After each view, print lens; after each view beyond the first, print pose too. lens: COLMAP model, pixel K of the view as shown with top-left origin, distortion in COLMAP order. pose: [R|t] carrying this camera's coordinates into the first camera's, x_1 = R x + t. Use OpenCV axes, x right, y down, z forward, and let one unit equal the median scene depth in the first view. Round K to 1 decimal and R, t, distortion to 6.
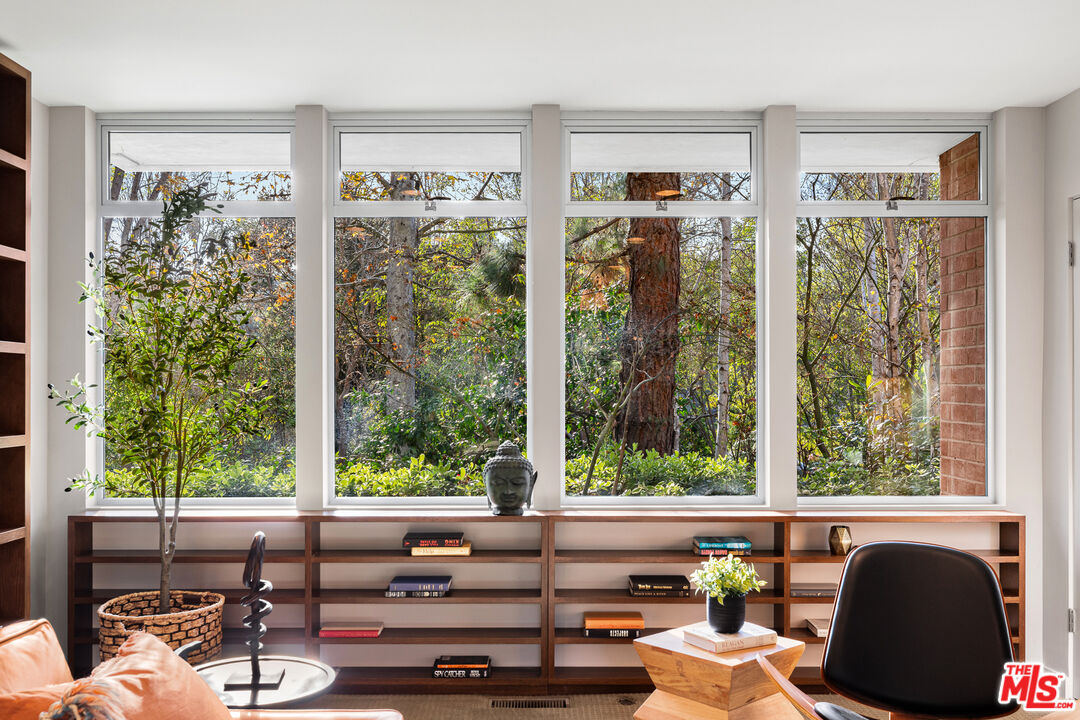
lens RADIAL K [[485.6, 0, 537.8], [0, 485.6, 385.3], [0, 0, 1]] dist [0.000839, 0.000088]
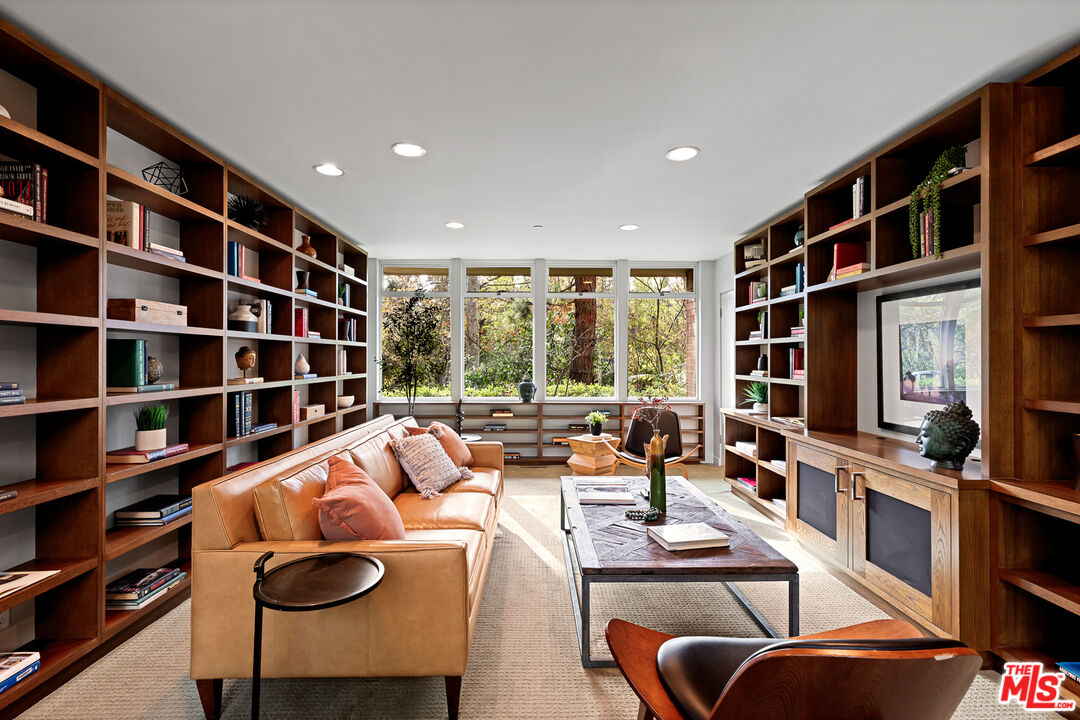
lens RADIAL K [[485.0, 0, 542.4], [0, 485.0, 356.9], [0, 0, 1]] dist [0.003447, 0.000463]
pose [[0.999887, 0.002490, 0.014850, -0.008519], [-0.002461, 0.999995, -0.001965, 0.003233], [-0.014855, 0.001928, 0.999888, -1.874127]]
